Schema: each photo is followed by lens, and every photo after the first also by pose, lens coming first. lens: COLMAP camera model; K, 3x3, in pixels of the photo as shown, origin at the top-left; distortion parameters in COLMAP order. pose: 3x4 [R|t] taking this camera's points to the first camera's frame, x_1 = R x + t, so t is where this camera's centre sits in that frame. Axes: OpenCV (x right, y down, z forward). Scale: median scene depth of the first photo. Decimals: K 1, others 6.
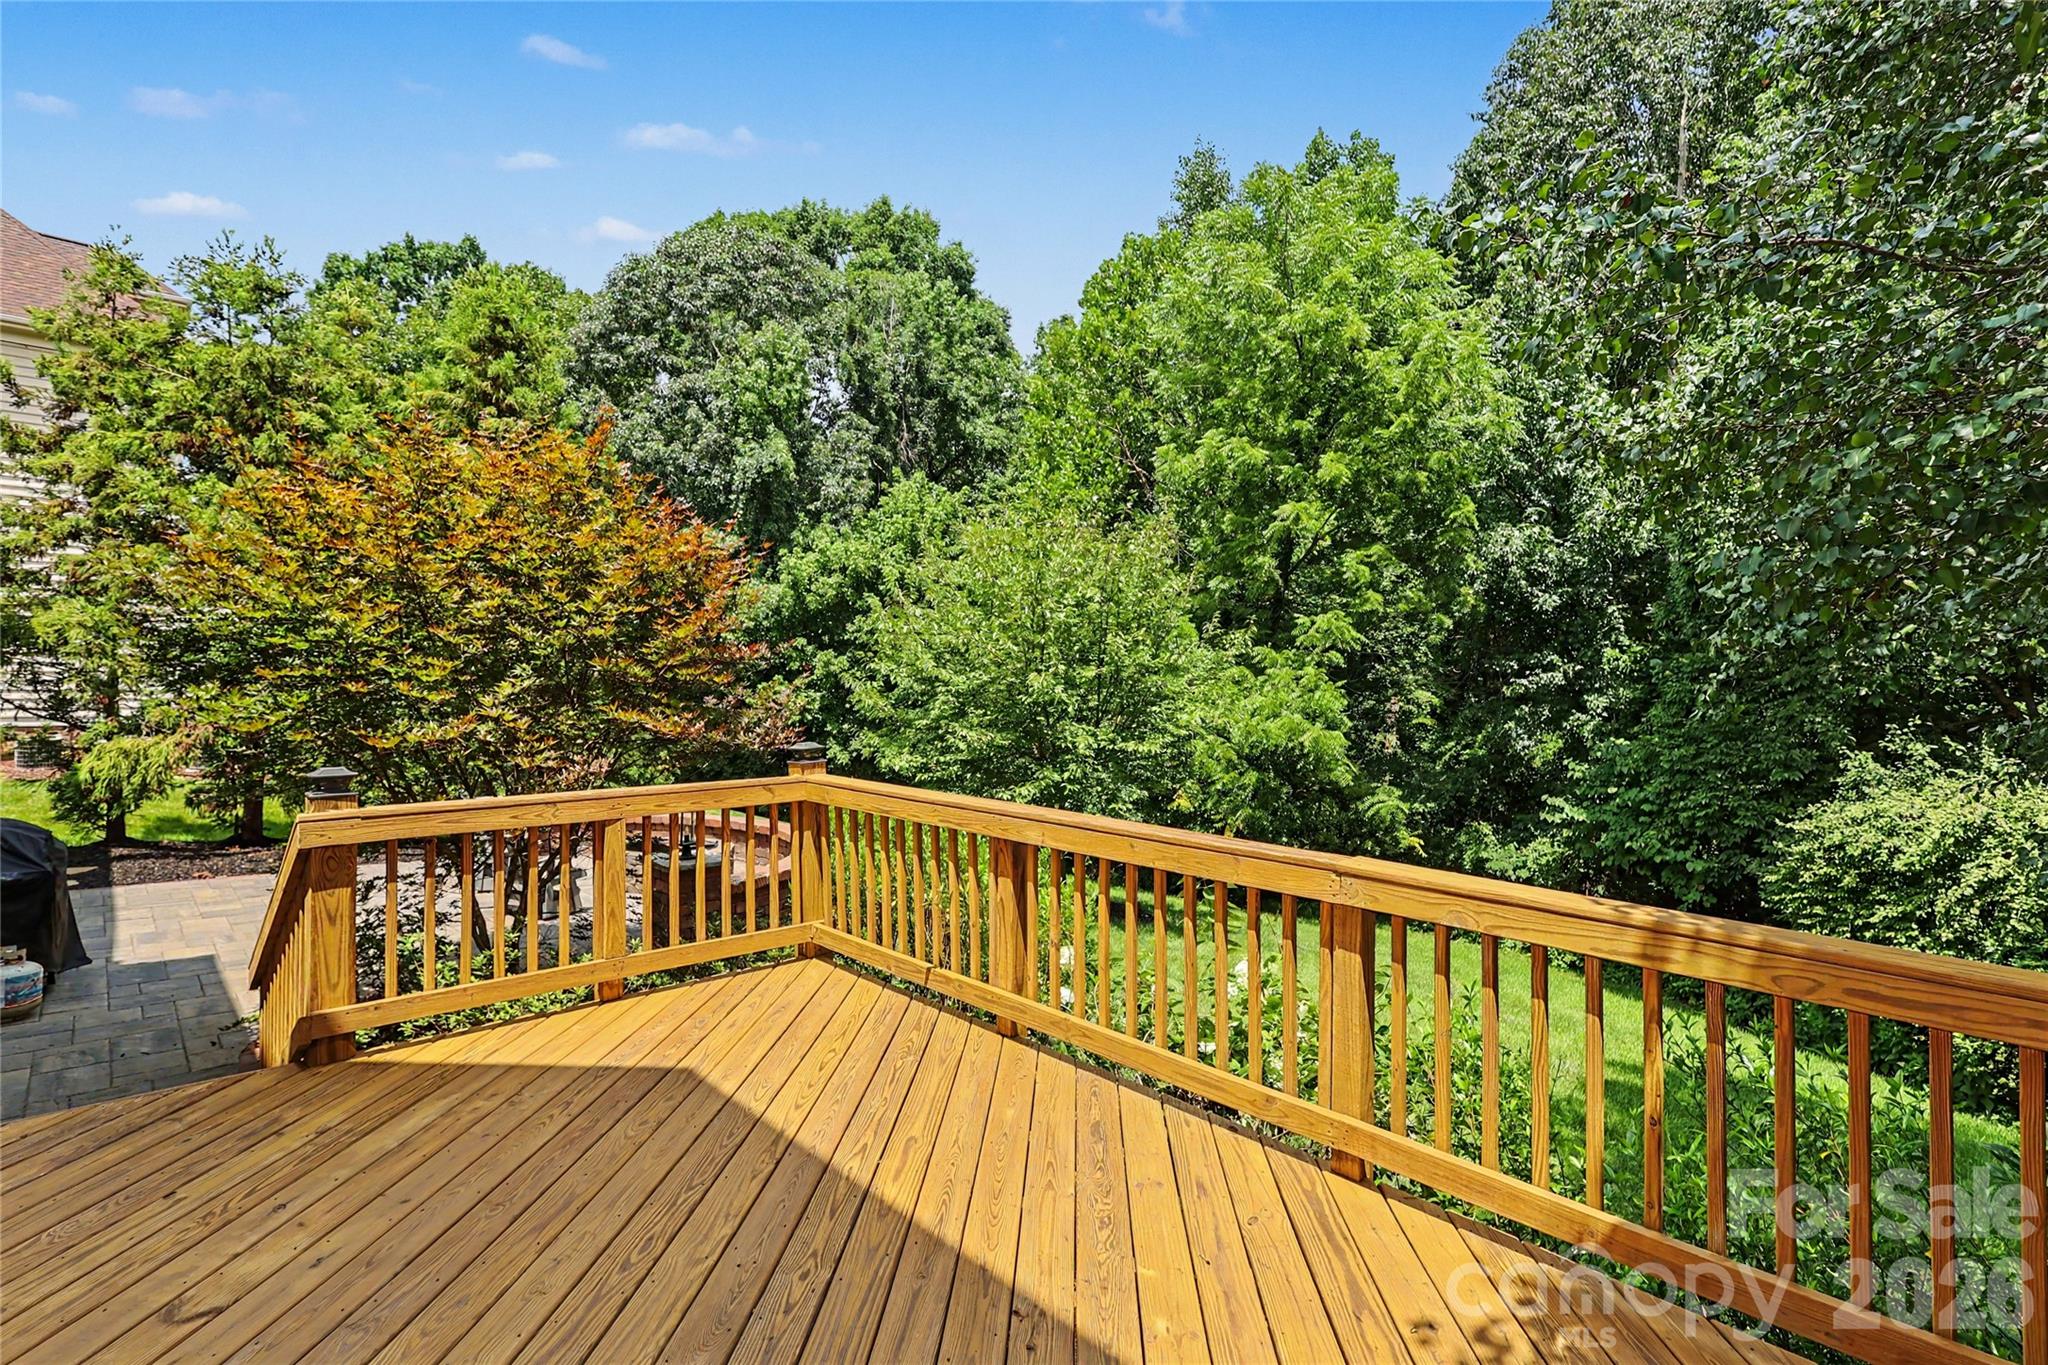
lens RADIAL K [[972.2, 0, 1024.0], [0, 972.2, 682.5], [0, 0, 1]] dist [0.002050, 0.000441]
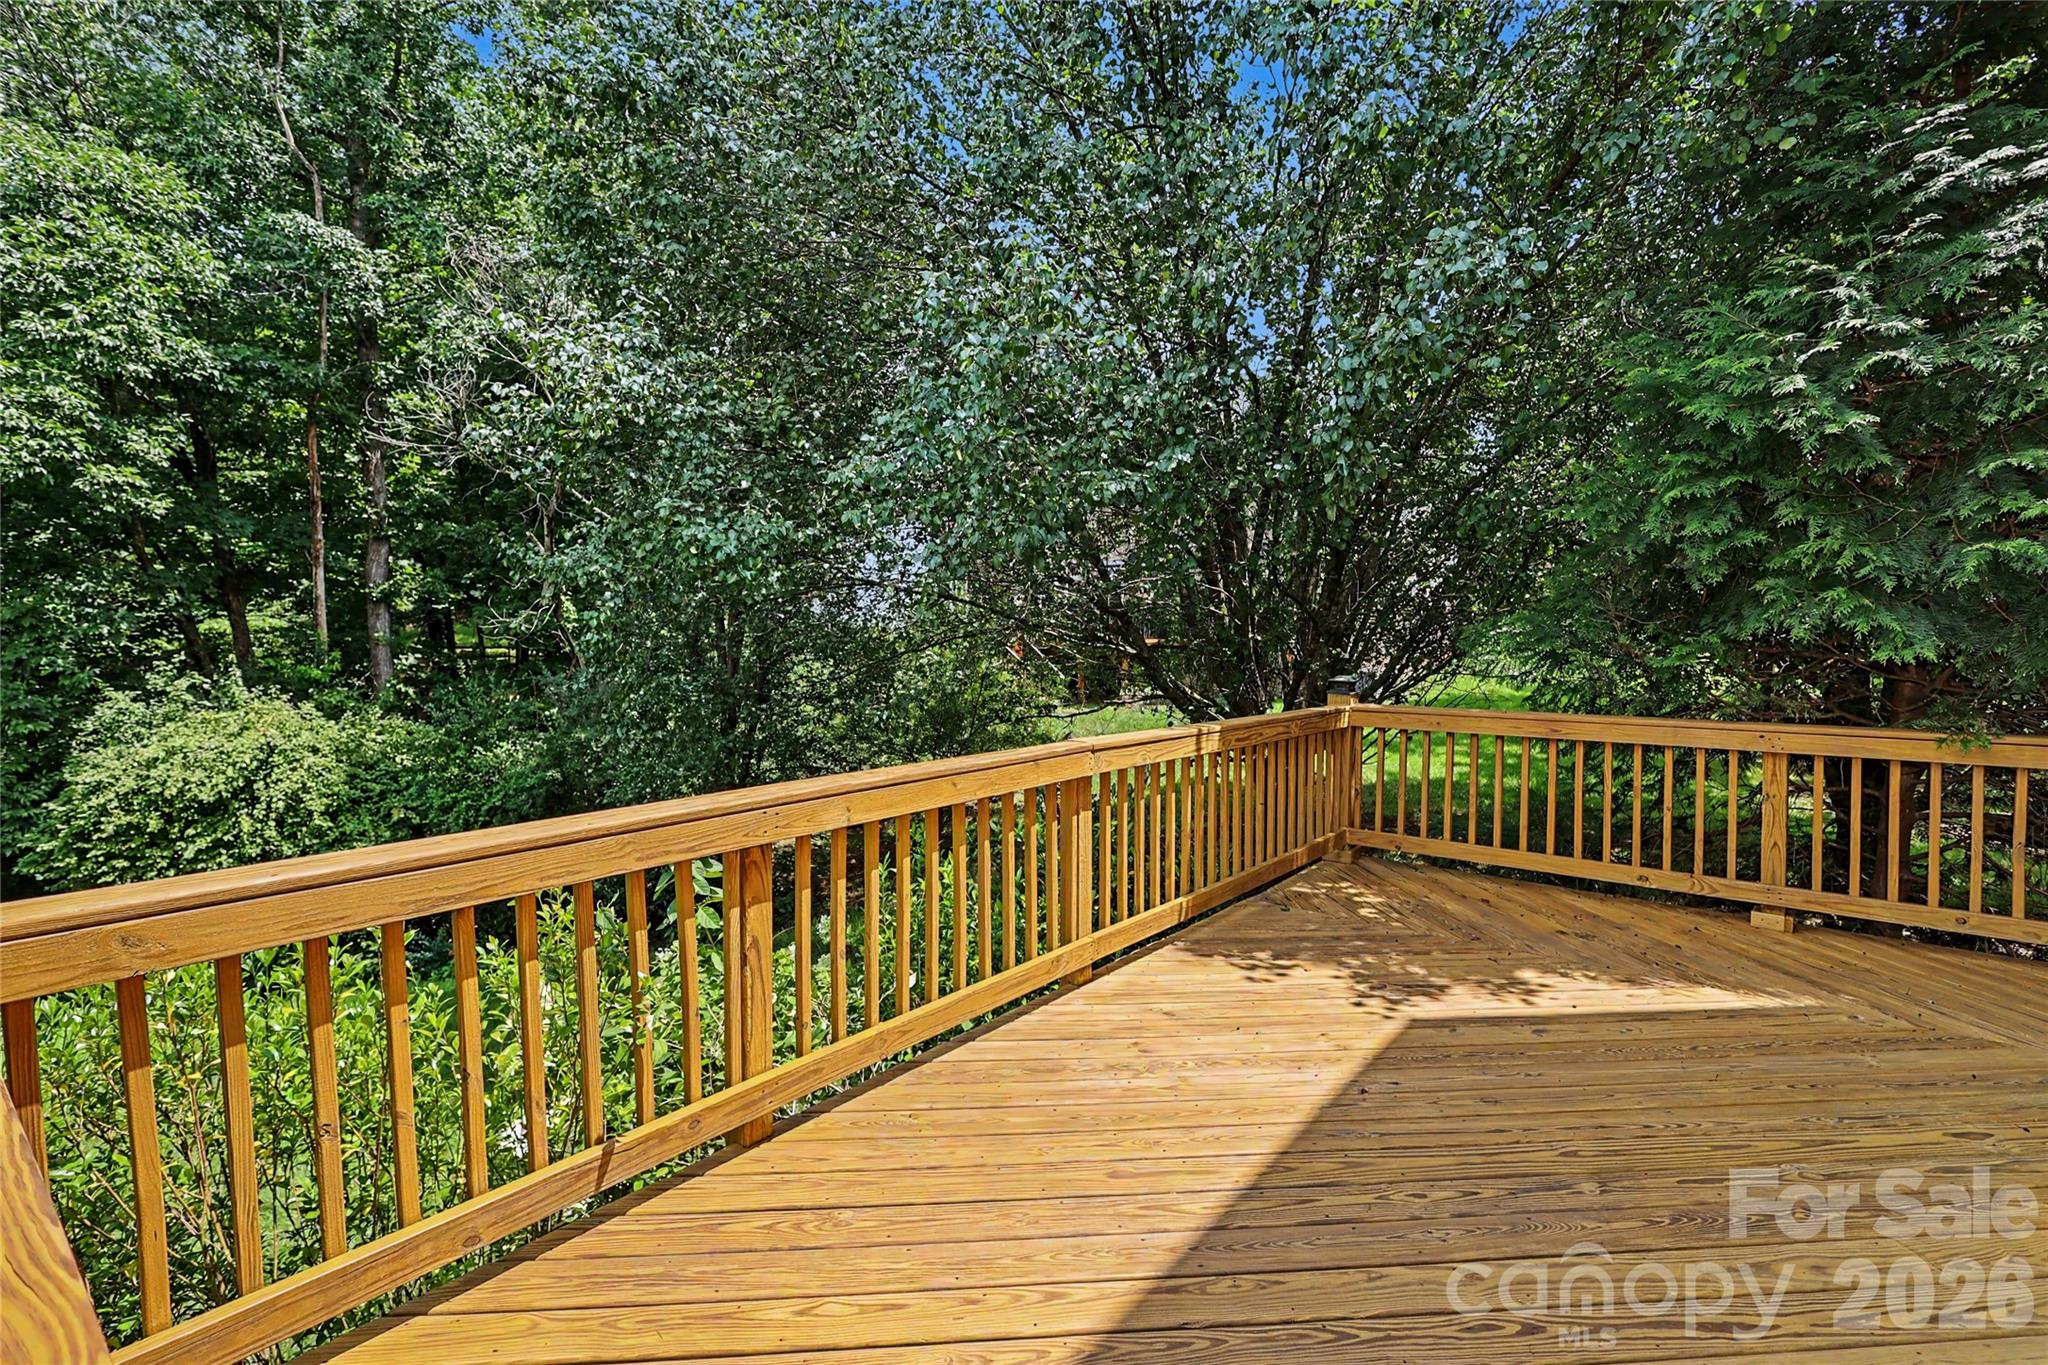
lens RADIAL K [[972.2, 0, 1024.0], [0, 972.2, 682.5], [0, 0, 1]] dist [0.002050, 0.000441]
pose [[-0.158008, -0.065047, 0.985293, -0.237726], [0.002946, 0.997792, 0.066345, 0.002499], [-0.987433, 0.013385, -0.157468, 0.310945]]
